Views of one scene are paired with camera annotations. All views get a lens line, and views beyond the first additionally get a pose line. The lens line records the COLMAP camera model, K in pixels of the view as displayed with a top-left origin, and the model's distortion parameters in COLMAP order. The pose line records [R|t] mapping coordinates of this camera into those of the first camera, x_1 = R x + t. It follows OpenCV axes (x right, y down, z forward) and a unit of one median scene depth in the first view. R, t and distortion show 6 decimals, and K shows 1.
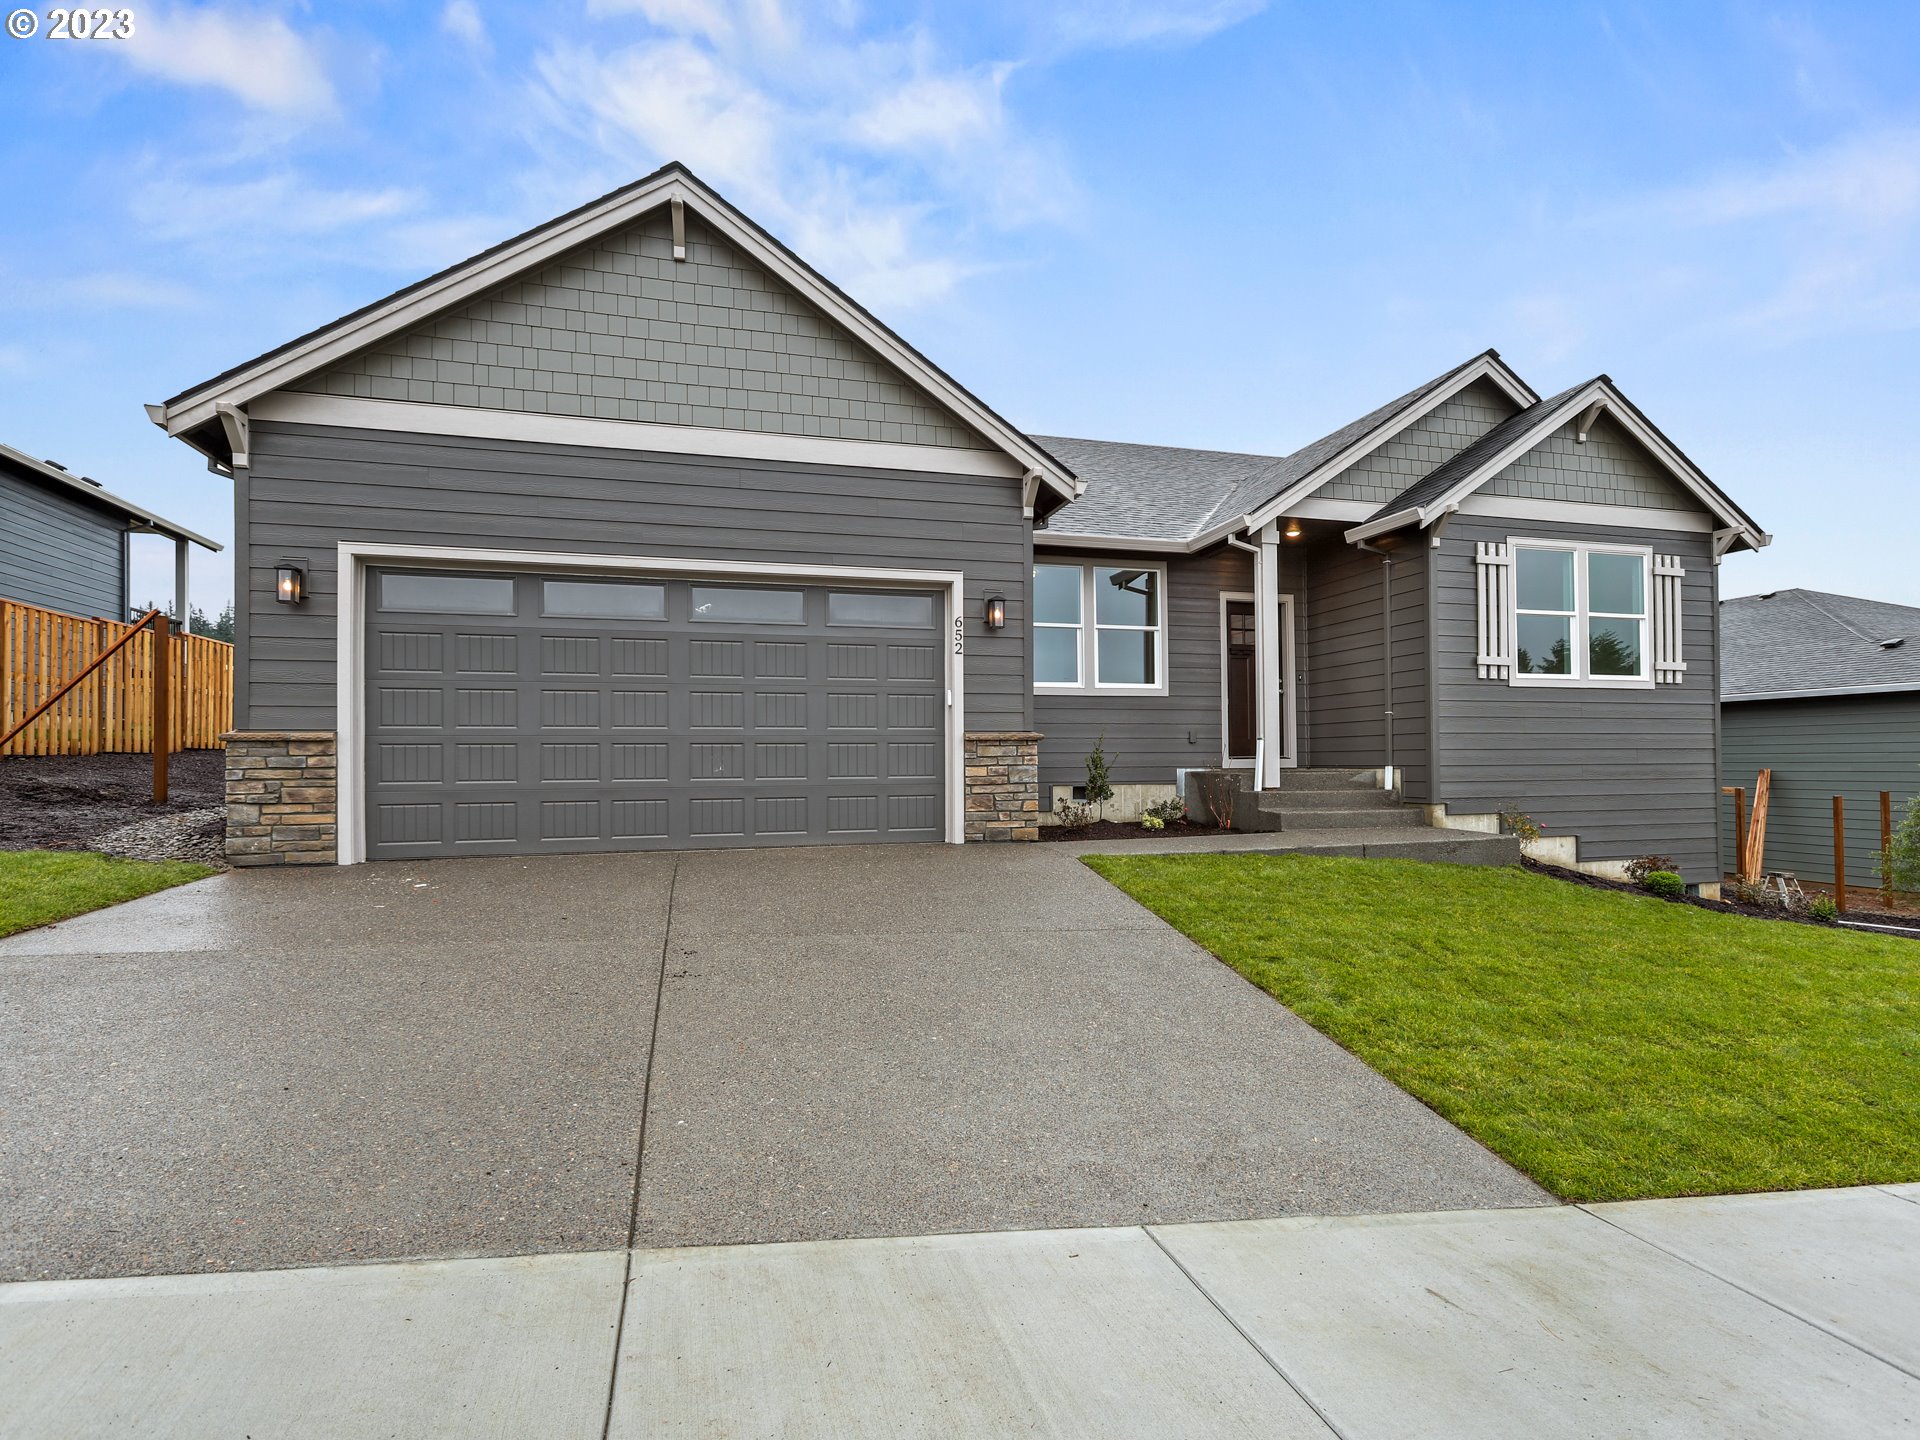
lens RADIAL K [[1011.0, 0, 960.8], [0, 1011.0, 738.1], [0, 0, 1]] dist [0.015884, -0.004687]
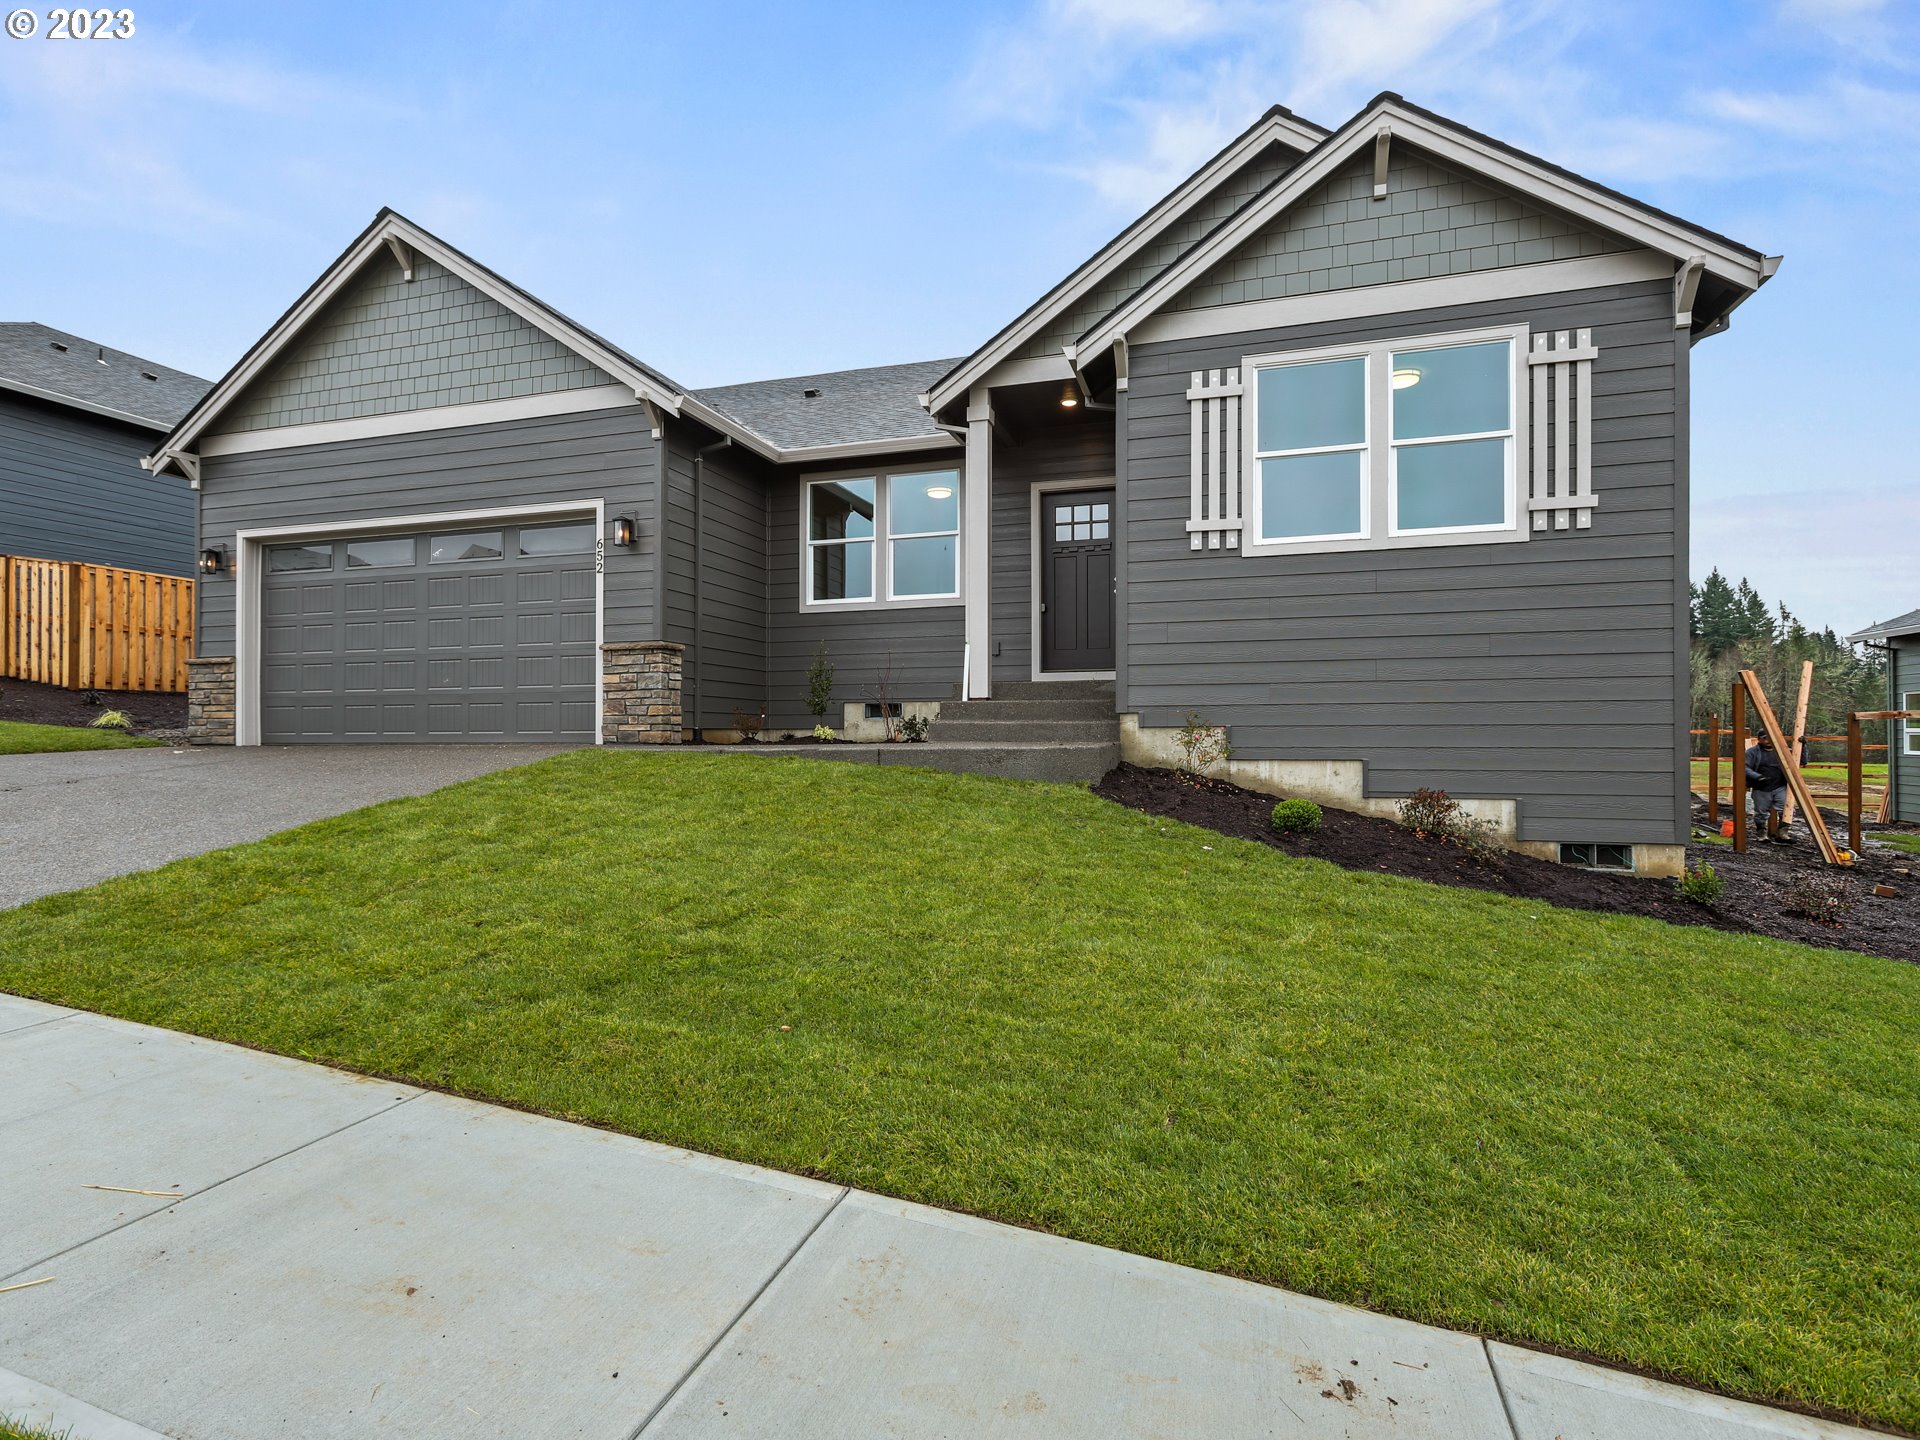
lens RADIAL K [[1011.0, 0, 955.7], [0, 1011.0, 714.8], [0, 0, 1]] dist [0.015884, -0.004687]
pose [[0.819097, -0.007059, -0.573612, 0.813529], [0.010304, 0.999944, 0.002409, 0.062662], [0.573562, -0.007884, 0.819124, 0.273114]]
